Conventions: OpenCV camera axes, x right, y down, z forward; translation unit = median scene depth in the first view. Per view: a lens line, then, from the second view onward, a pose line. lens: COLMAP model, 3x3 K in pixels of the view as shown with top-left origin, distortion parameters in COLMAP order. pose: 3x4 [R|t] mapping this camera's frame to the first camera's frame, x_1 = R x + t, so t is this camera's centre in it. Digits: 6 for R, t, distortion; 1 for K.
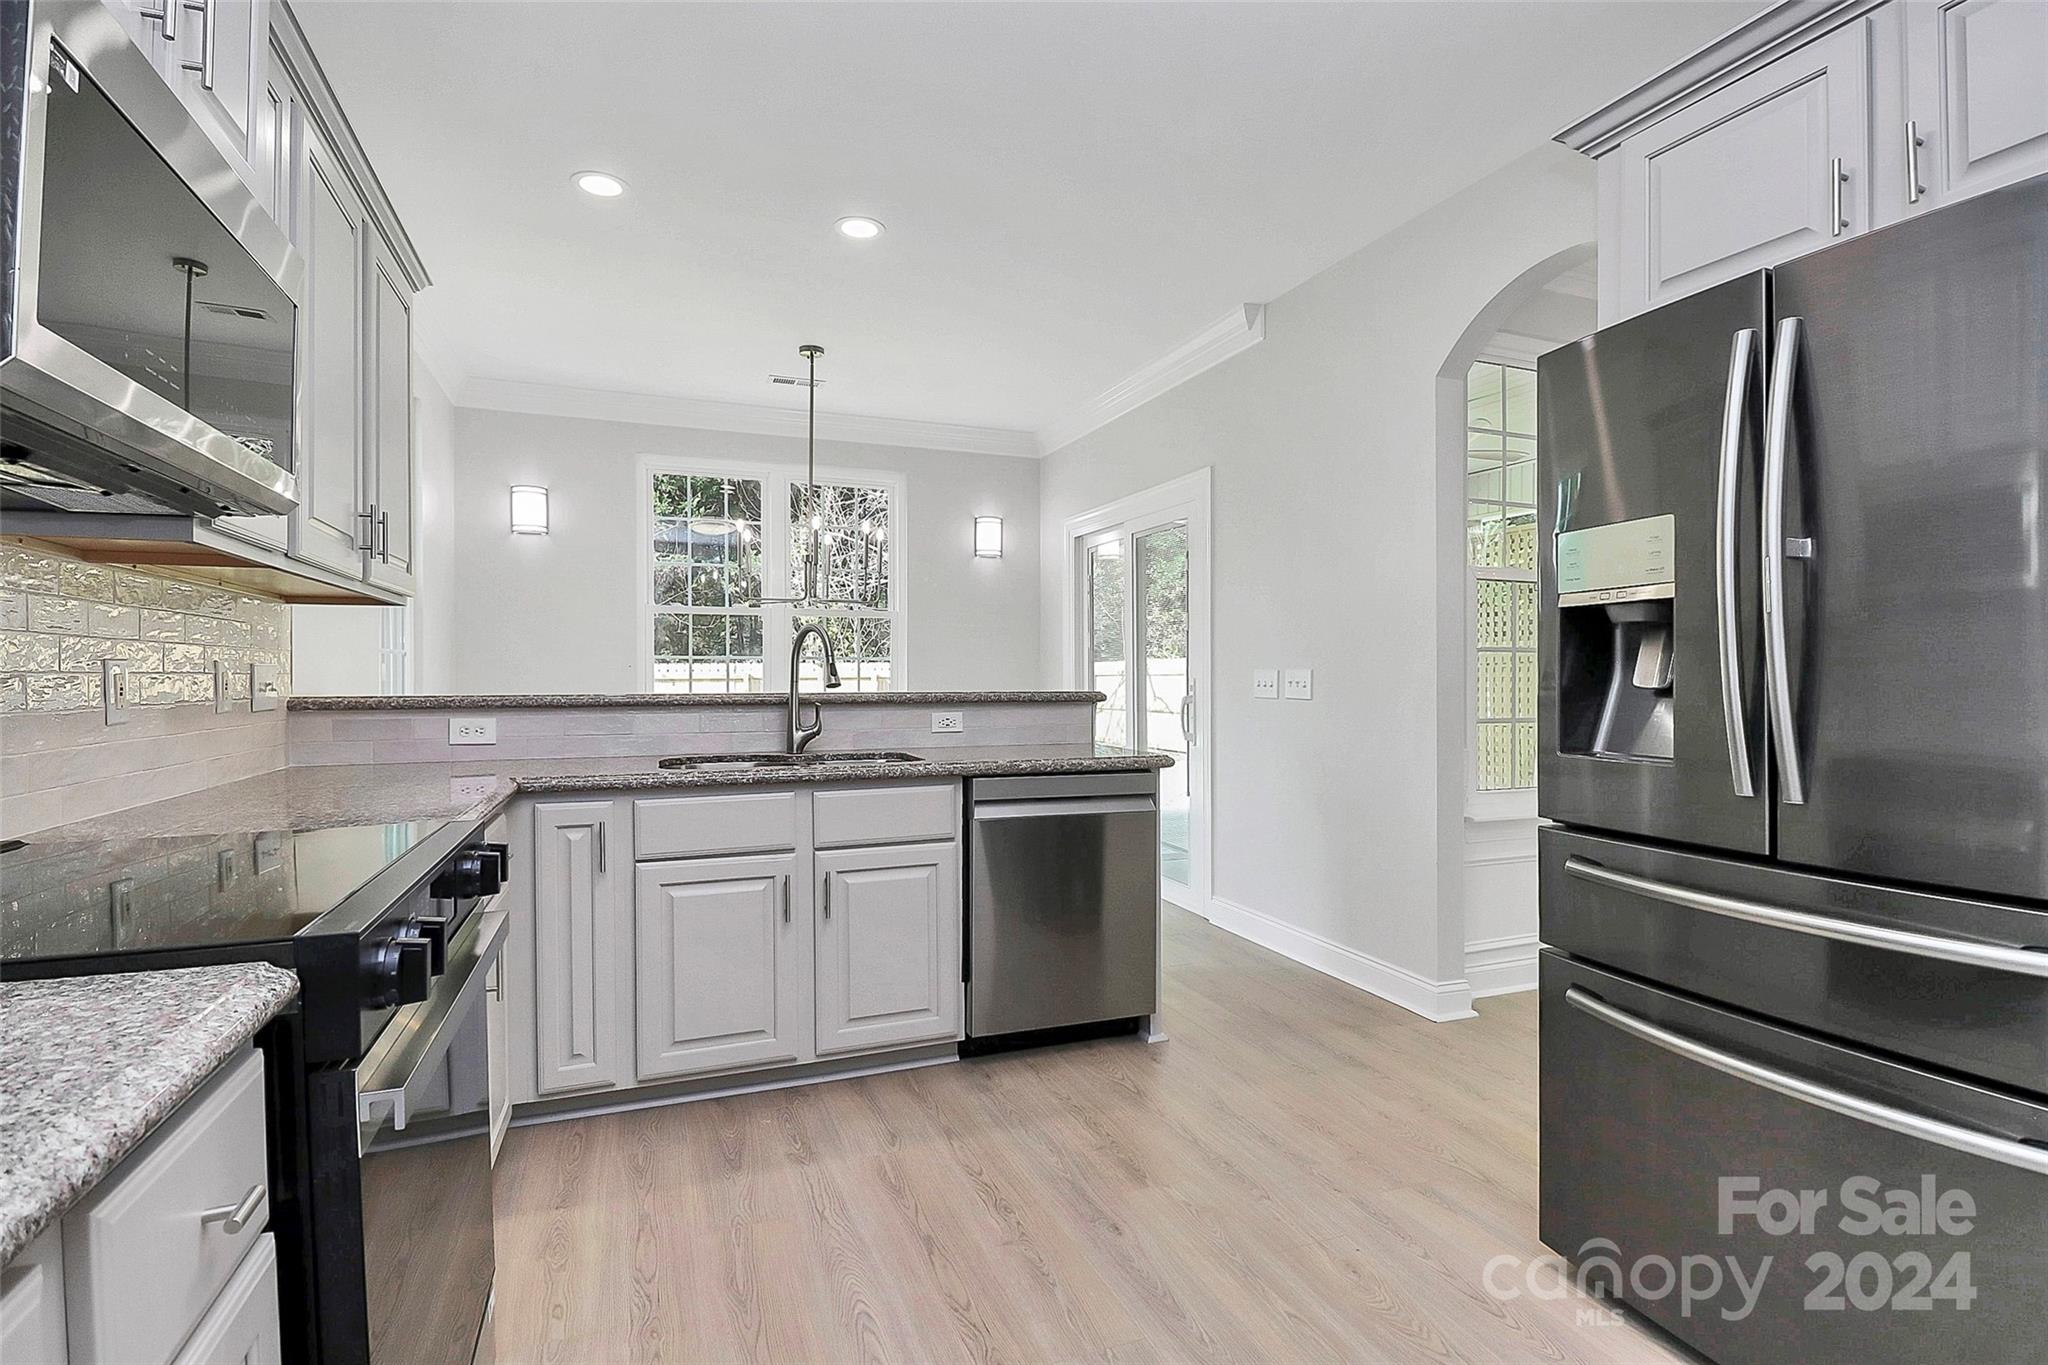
lens RADIAL K [[971.6, 0, 1041.0], [0, 971.6, 669.3], [0, 0, 1]] dist [-0.004567, -0.009830]
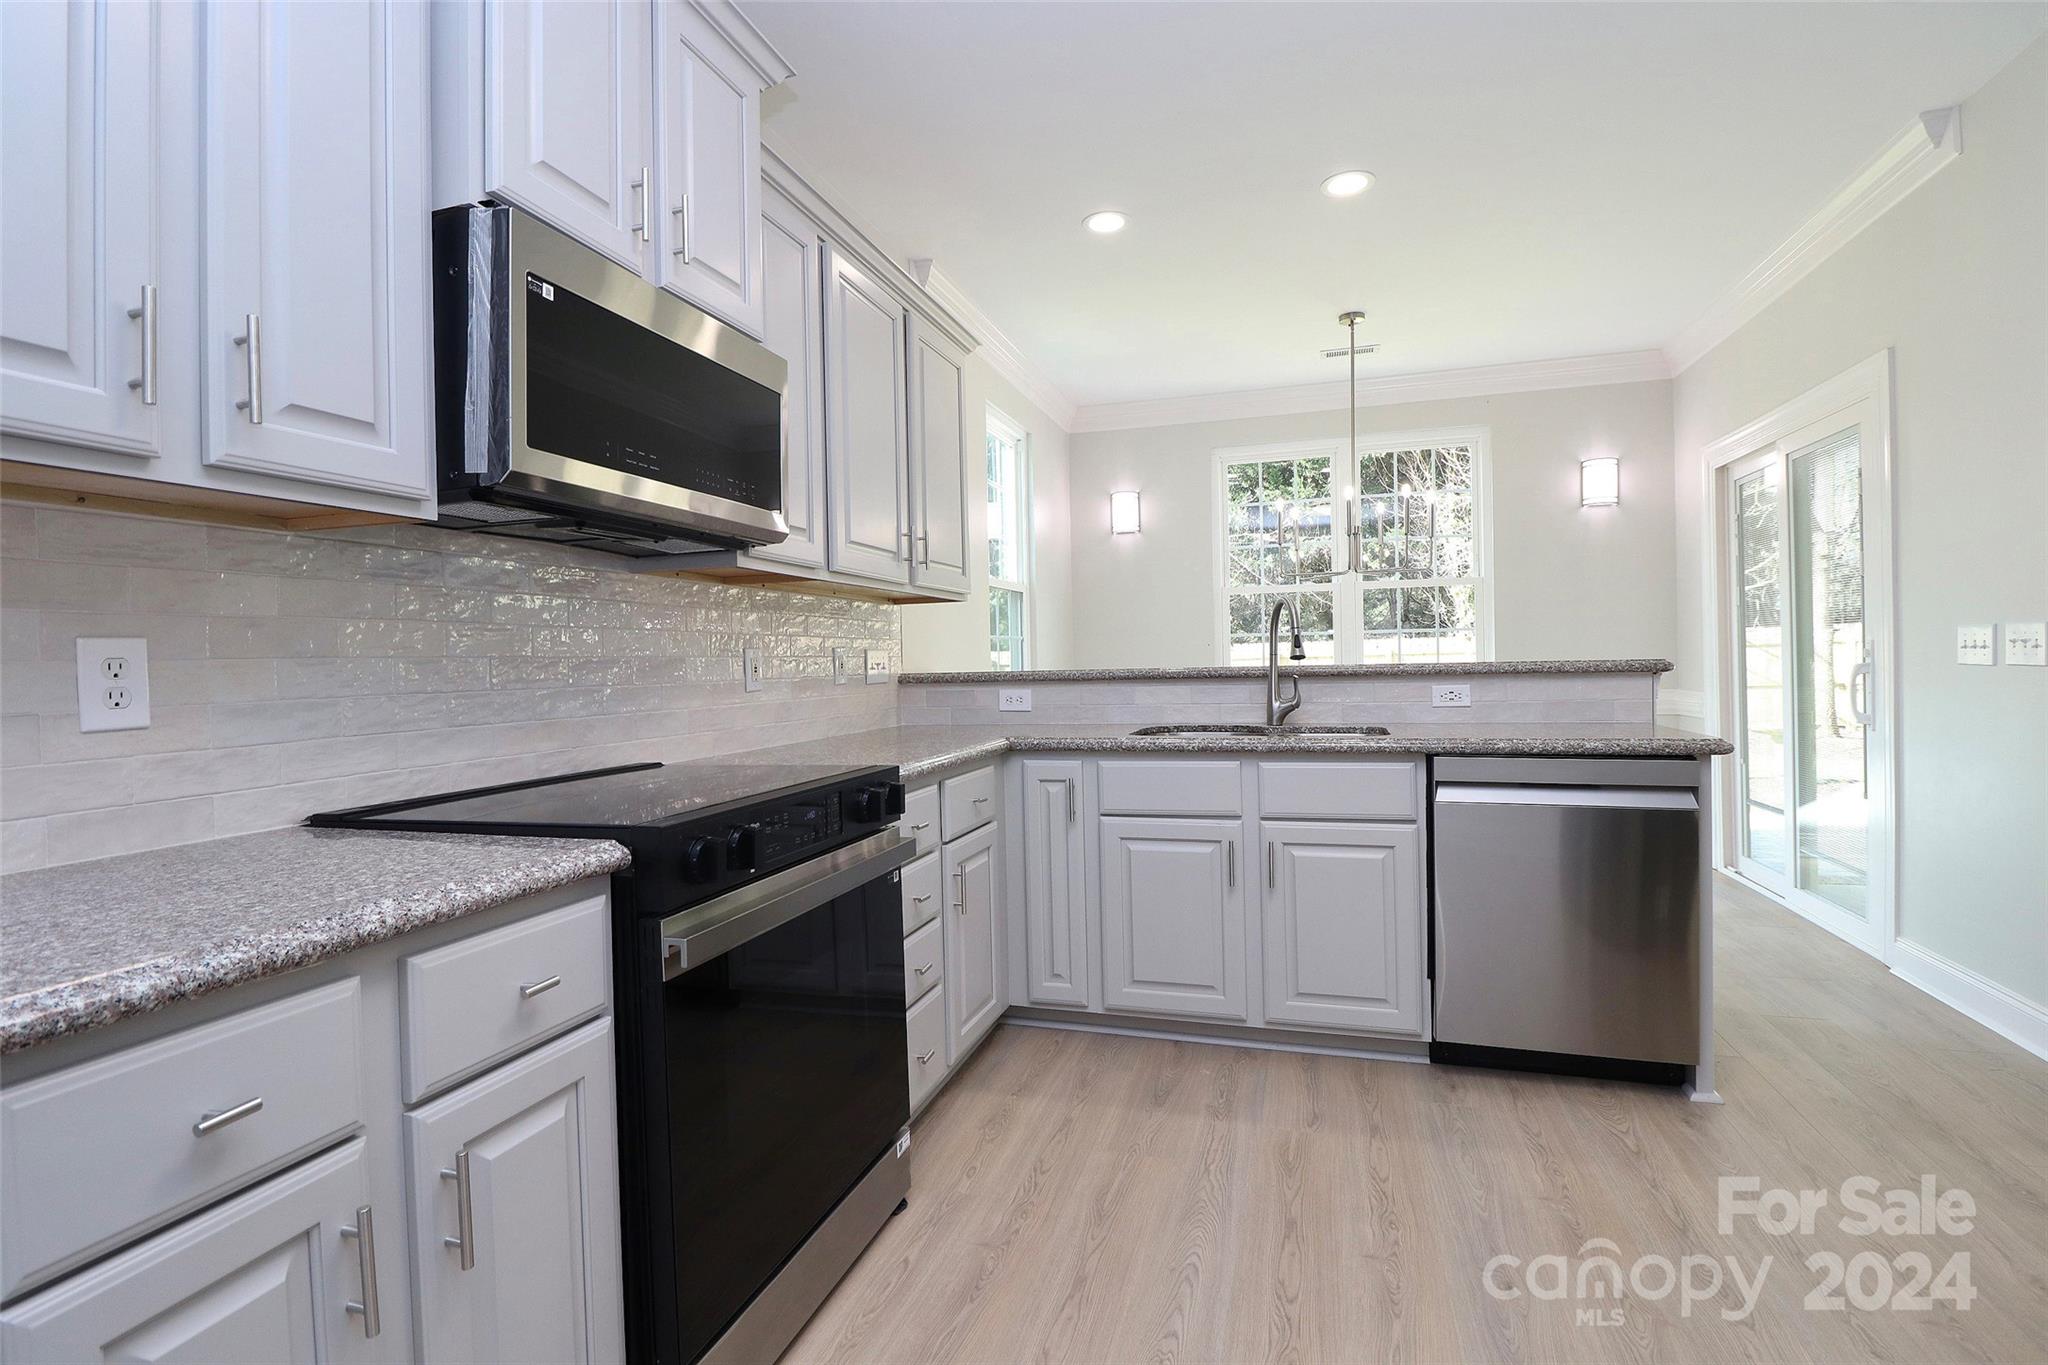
lens RADIAL K [[971.6, 0, 1064.9], [0, 971.6, 652.4], [0, 0, 1]] dist [-0.004567, -0.009830]
pose [[0.778952, -0.021464, -0.626715, 0.236209], [0.026232, 0.999655, -0.001633, 0.007153], [0.626534, -0.015168, 0.779246, 0.077619]]
